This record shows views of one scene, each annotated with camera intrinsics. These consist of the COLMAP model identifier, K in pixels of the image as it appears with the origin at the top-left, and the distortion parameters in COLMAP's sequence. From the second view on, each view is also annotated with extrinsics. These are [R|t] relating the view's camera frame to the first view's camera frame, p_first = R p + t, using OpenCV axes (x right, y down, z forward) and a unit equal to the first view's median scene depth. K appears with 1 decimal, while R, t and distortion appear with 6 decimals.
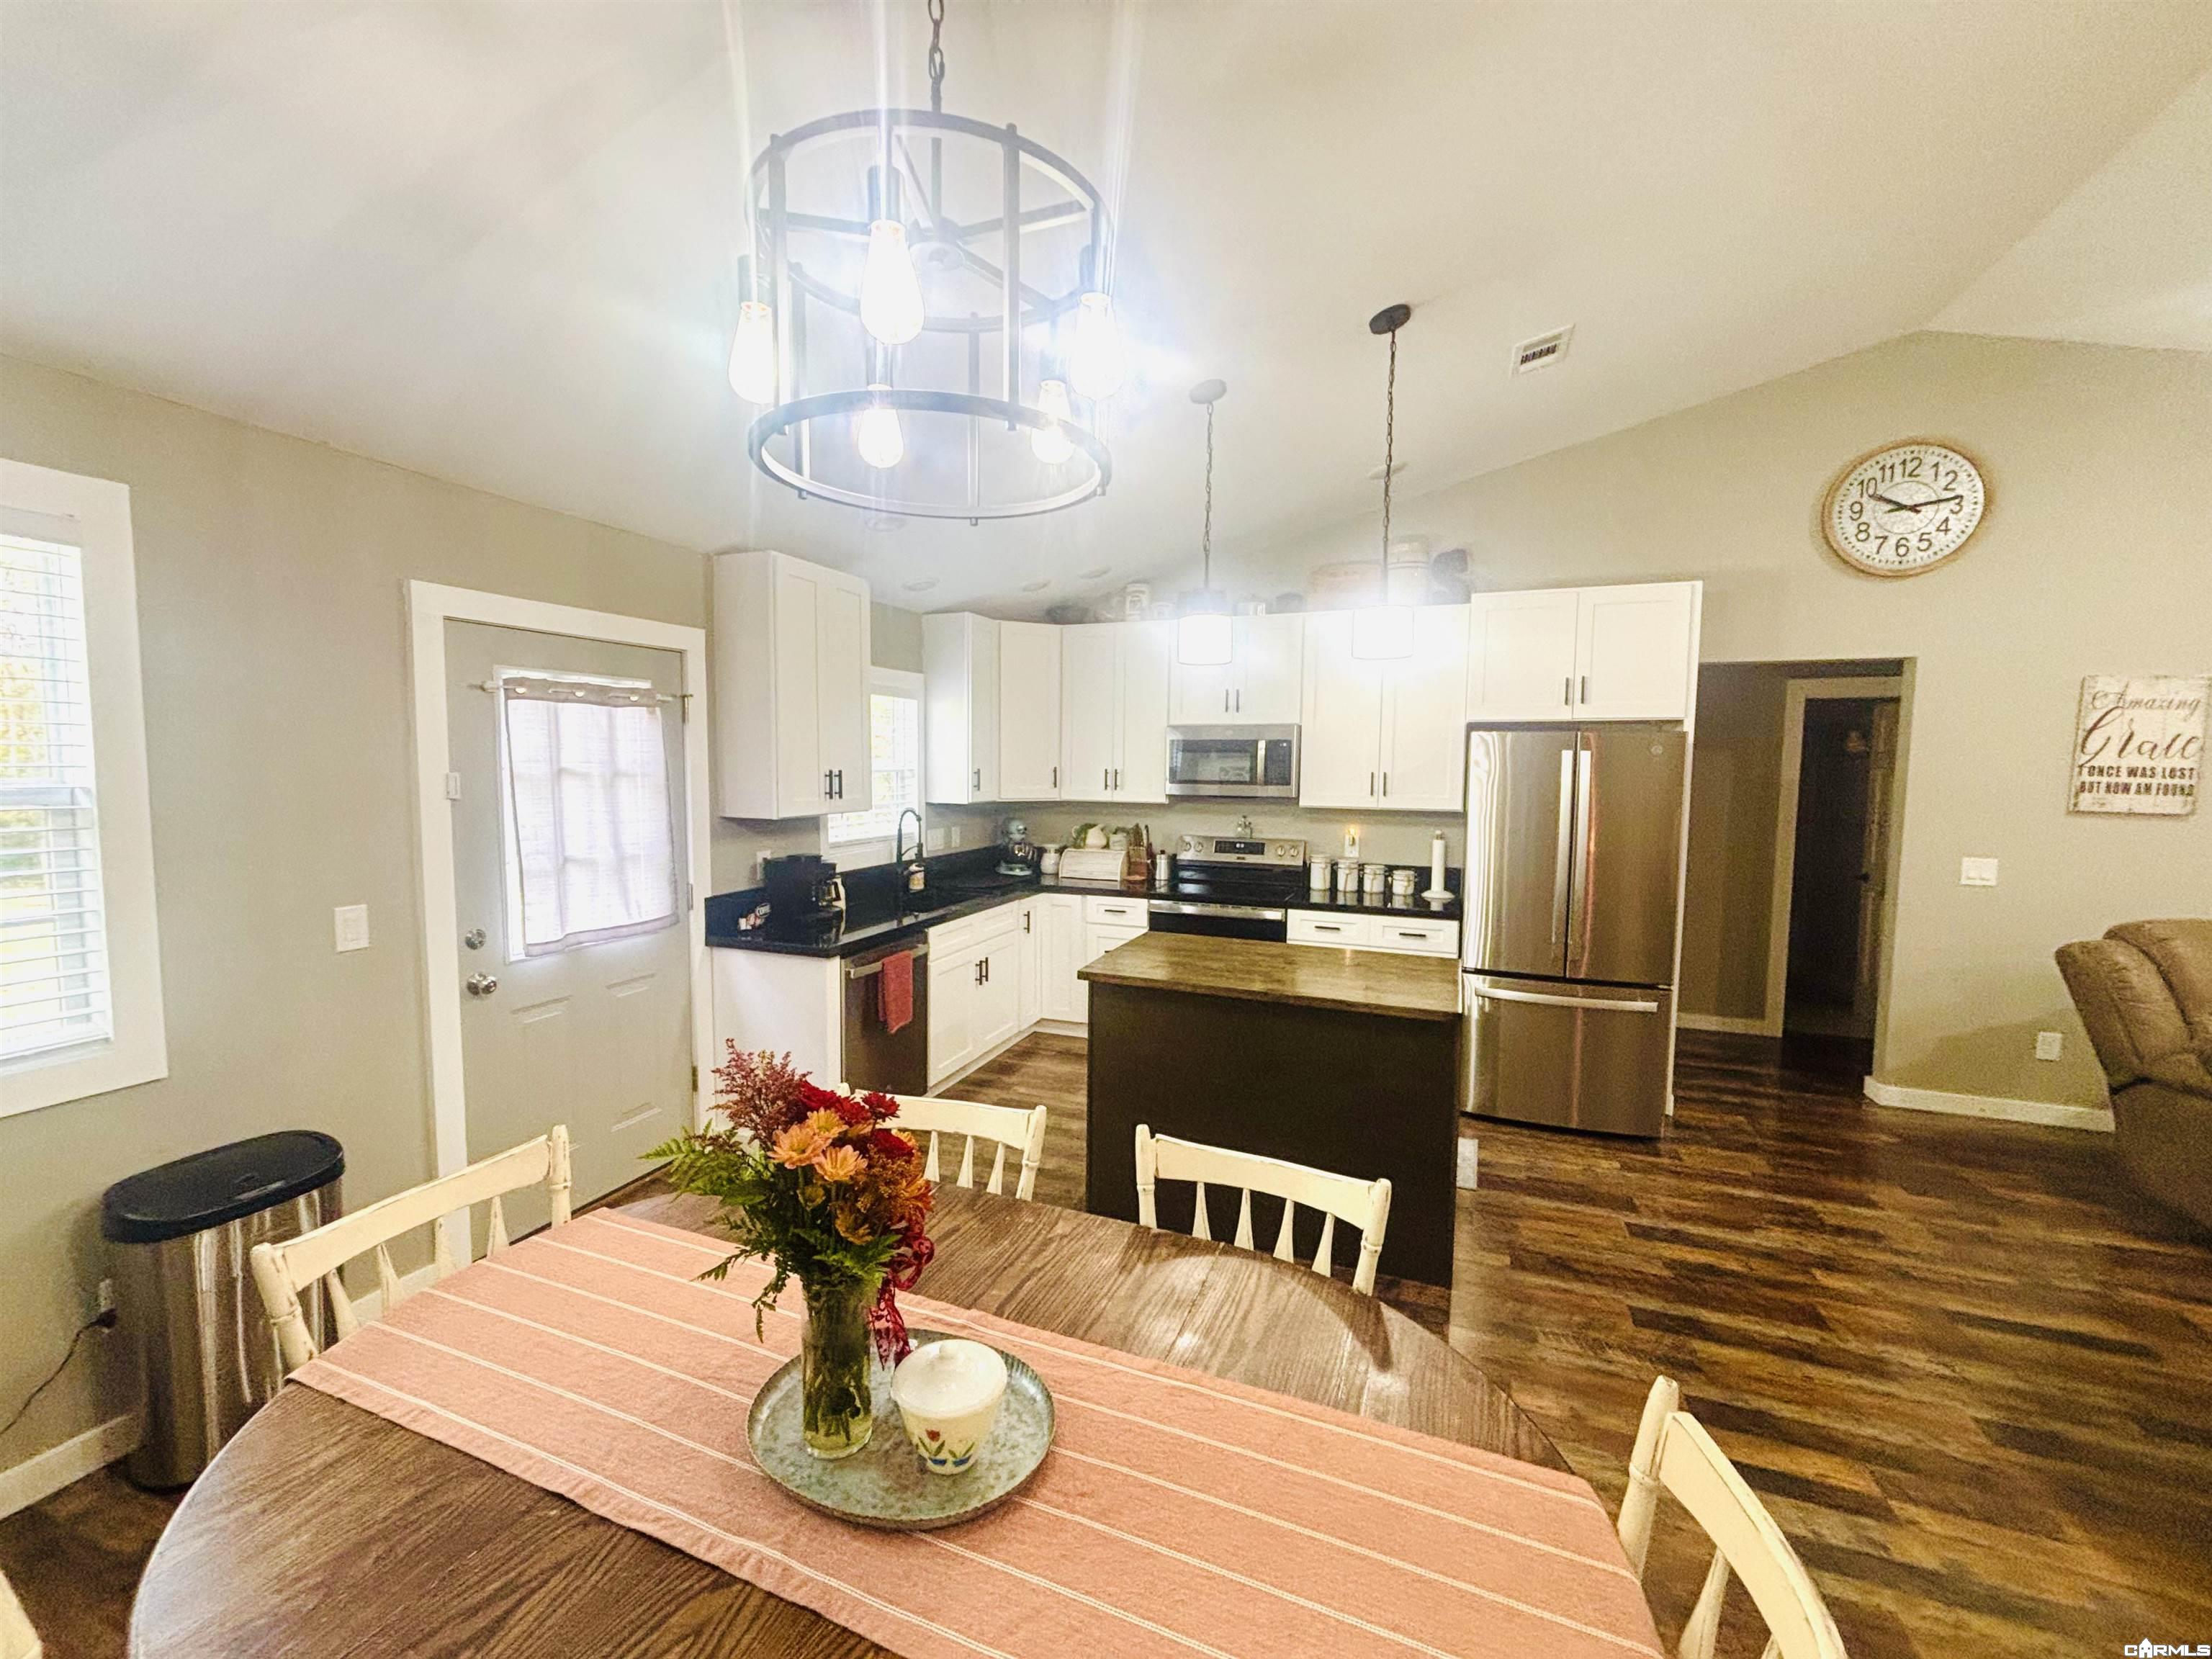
lens RADIAL K [[891.0, 0, 1099.9], [0, 891.0, 824.8], [0, 0, 1]] dist [0.003206, -0.001417]
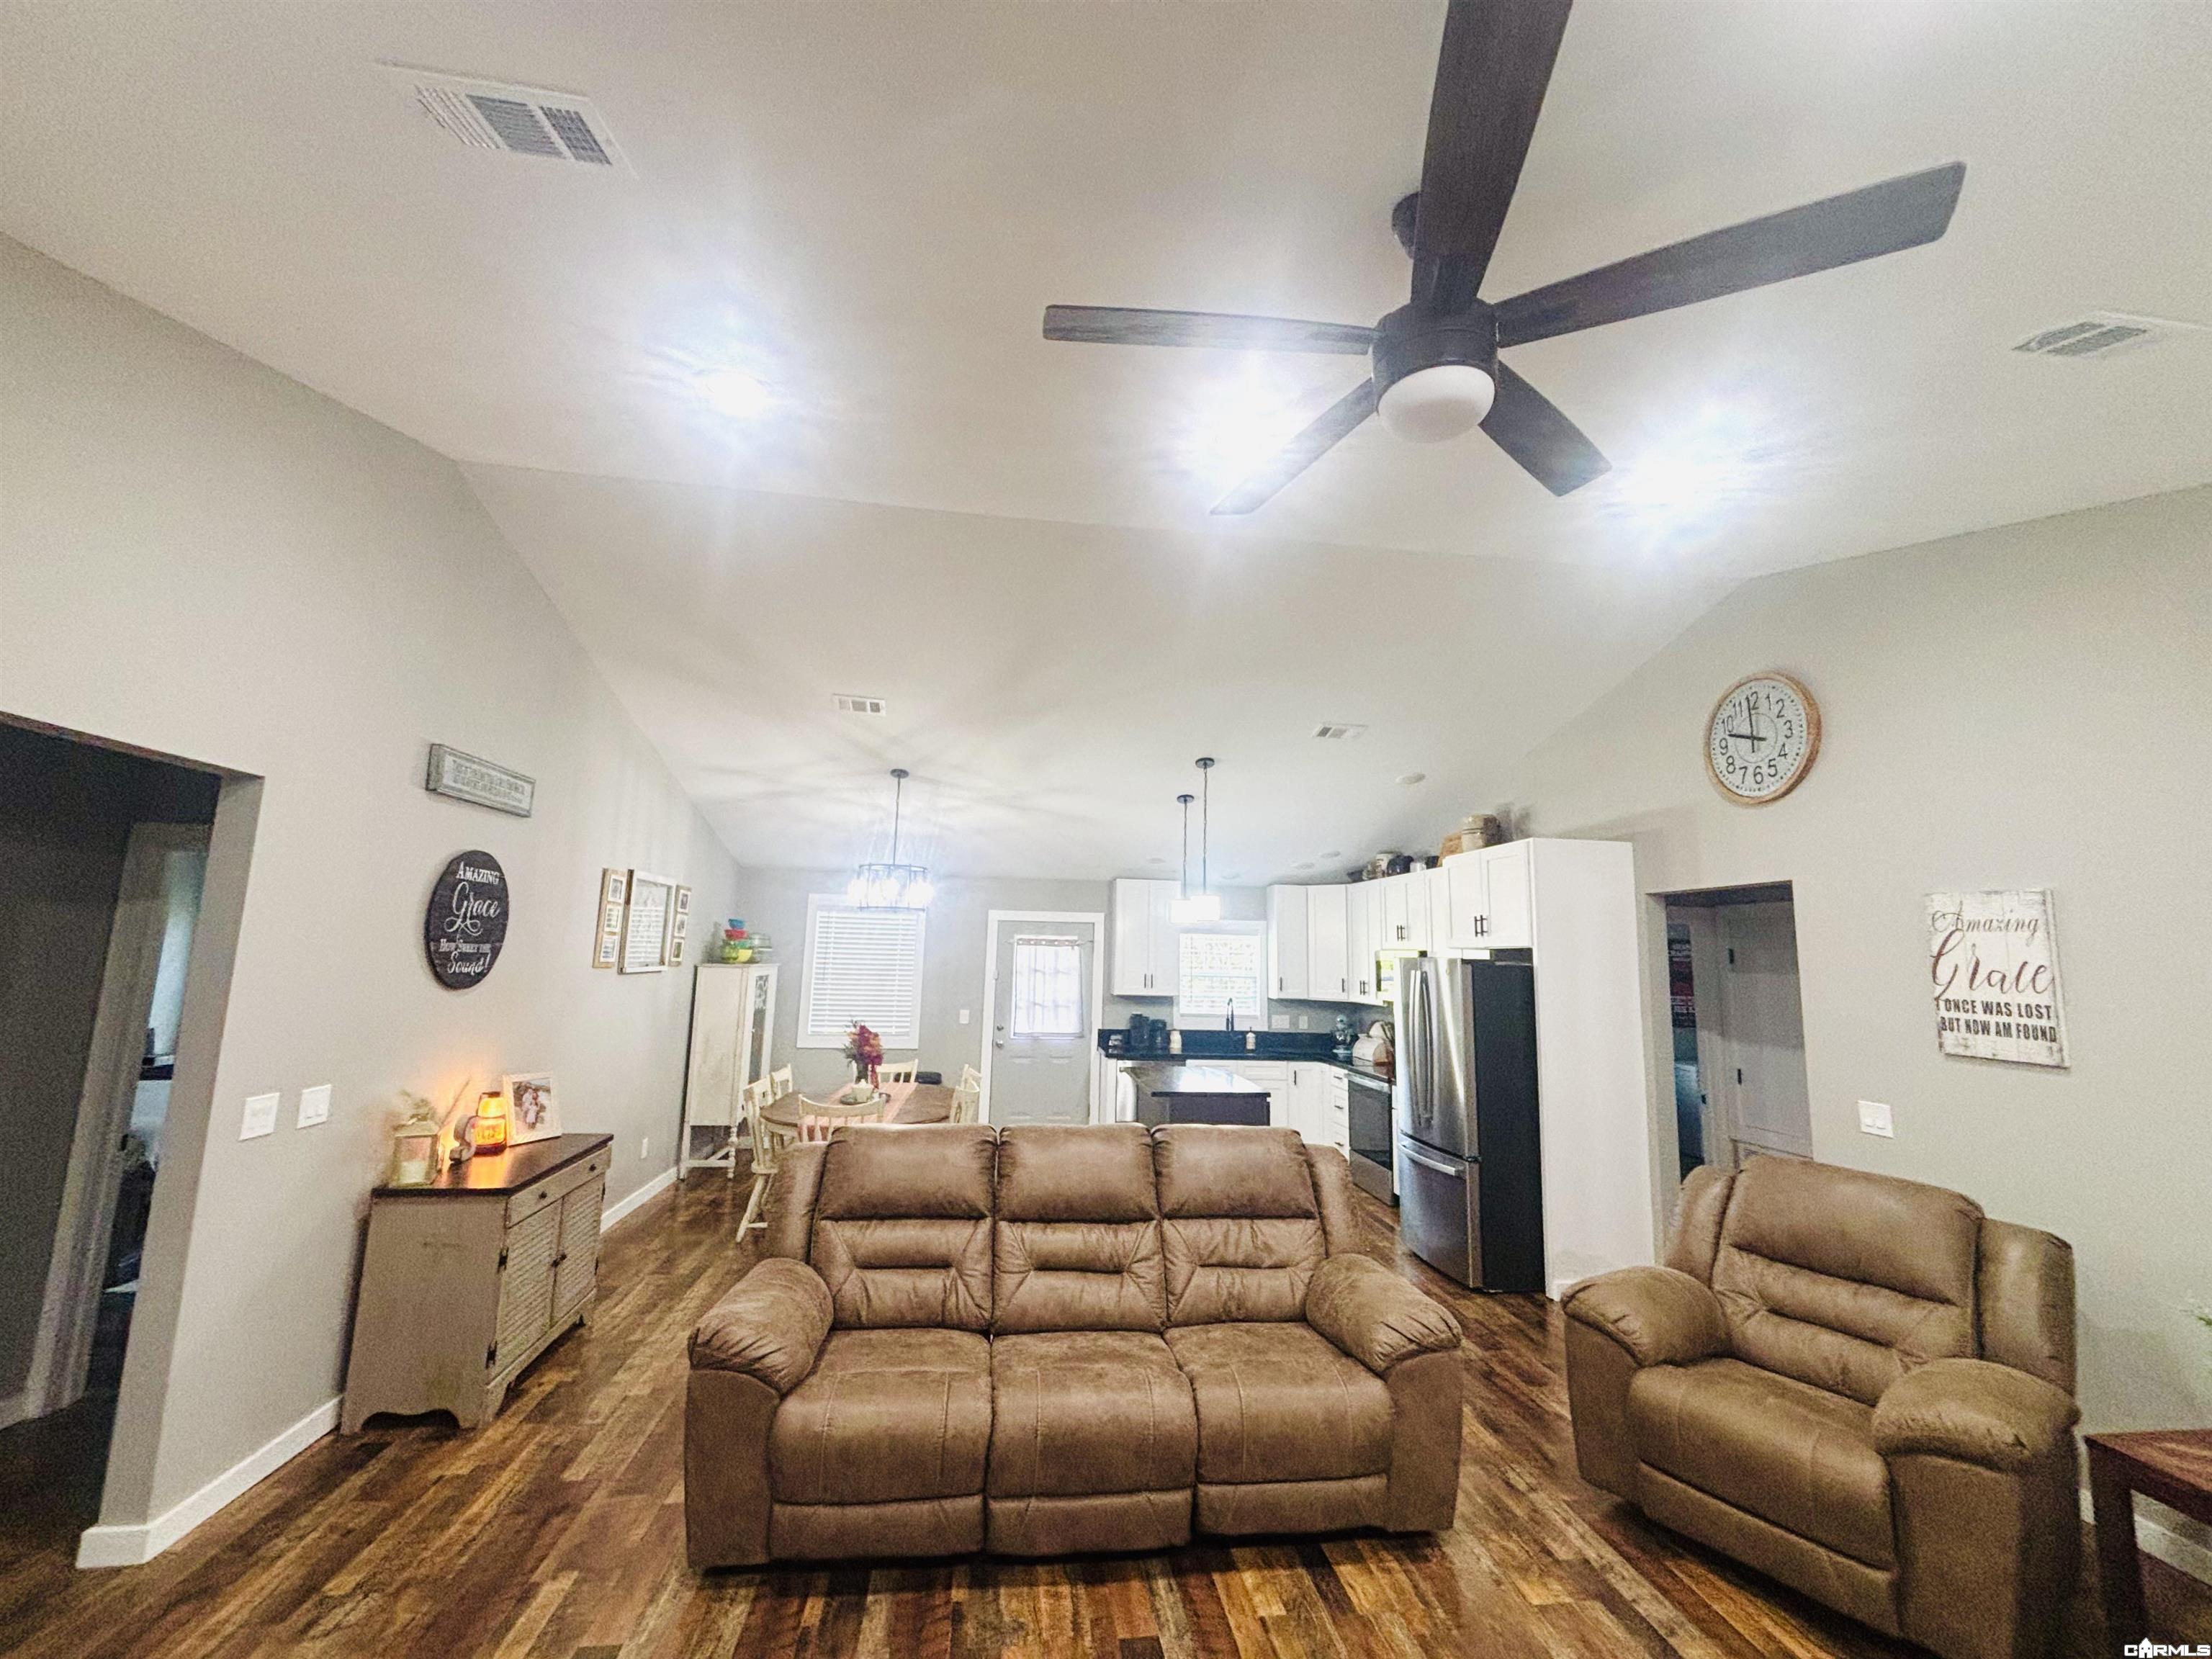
lens RADIAL K [[891.0, 0, 1103.9], [0, 891.0, 833.2], [0, 0, 1]] dist [0.003206, -0.001417]
pose [[0.483587, -0.118509, -0.867236, 1.352089], [-0.083381, 0.980049, -0.180420, -0.000416], [0.871316, 0.159560, 0.464058, -0.107260]]
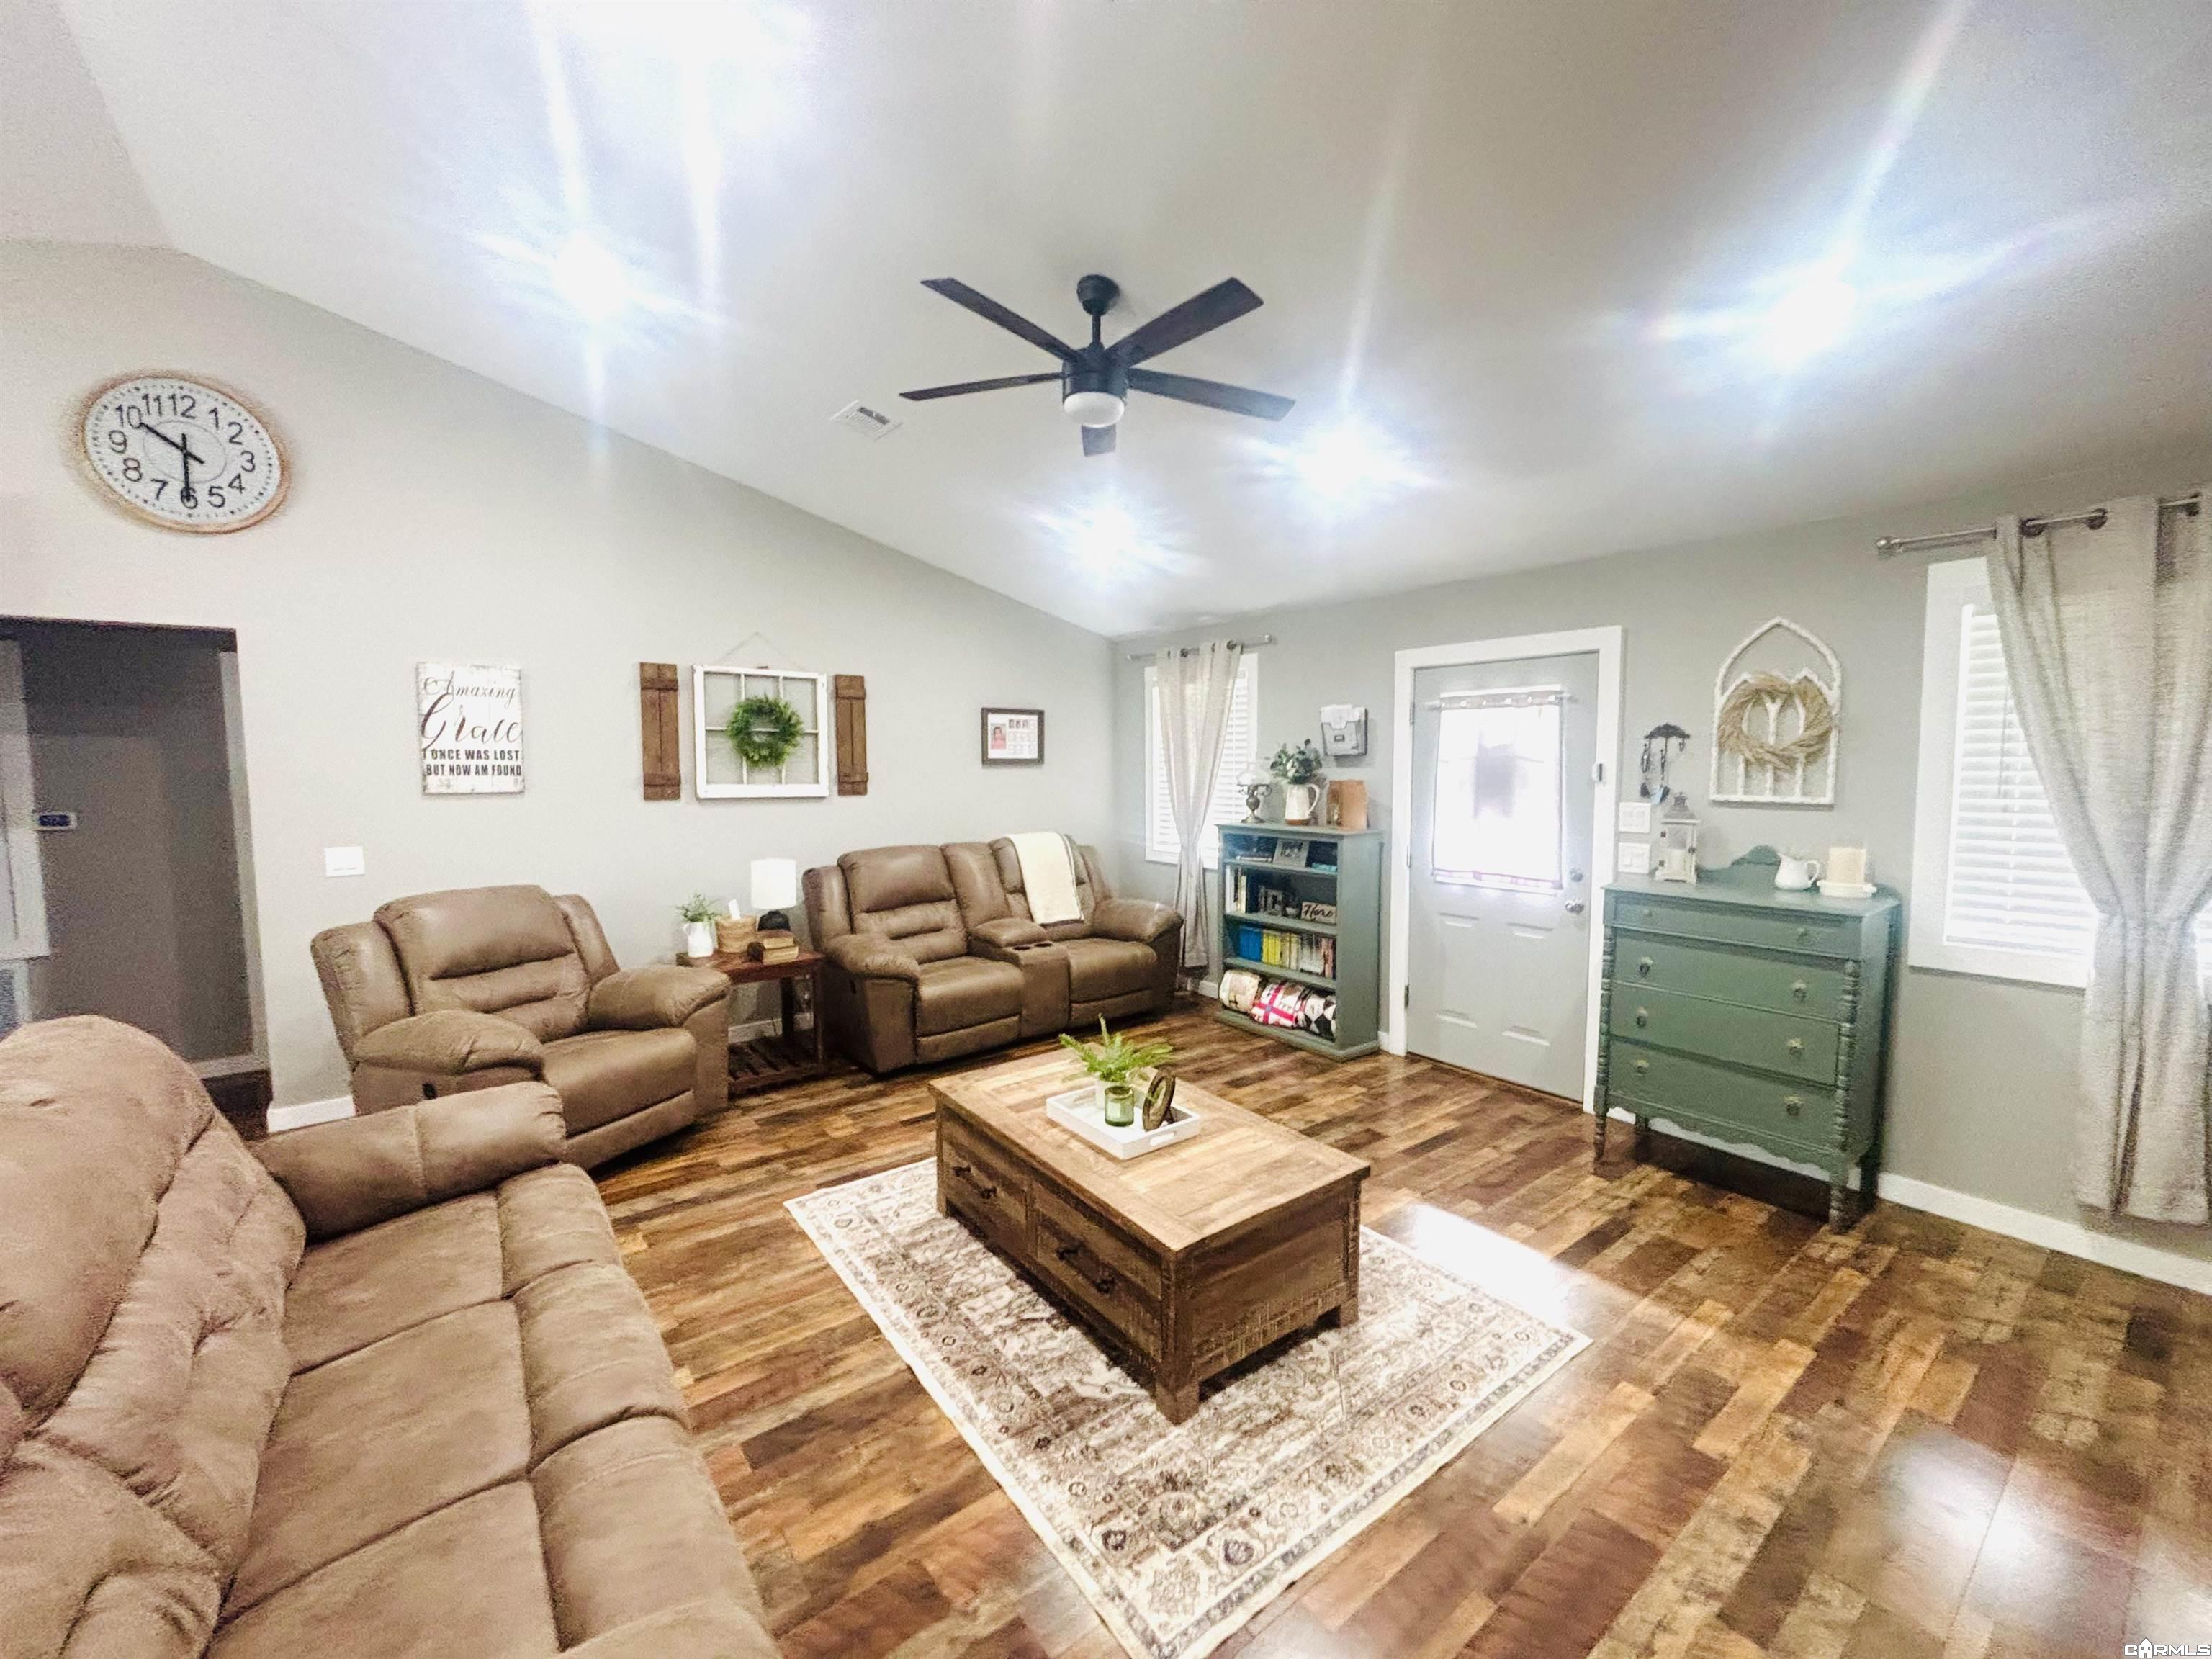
lens RADIAL K [[891.0, 0, 1103.1], [0, 891.0, 827.6], [0, 0, 1]] dist [0.003206, -0.001417]
pose [[0.520018, -0.081093, 0.850297, 0.572180], [0.073333, 0.996046, 0.050145, 0.027582], [-0.851001, 0.036278, 0.523909, -0.187989]]
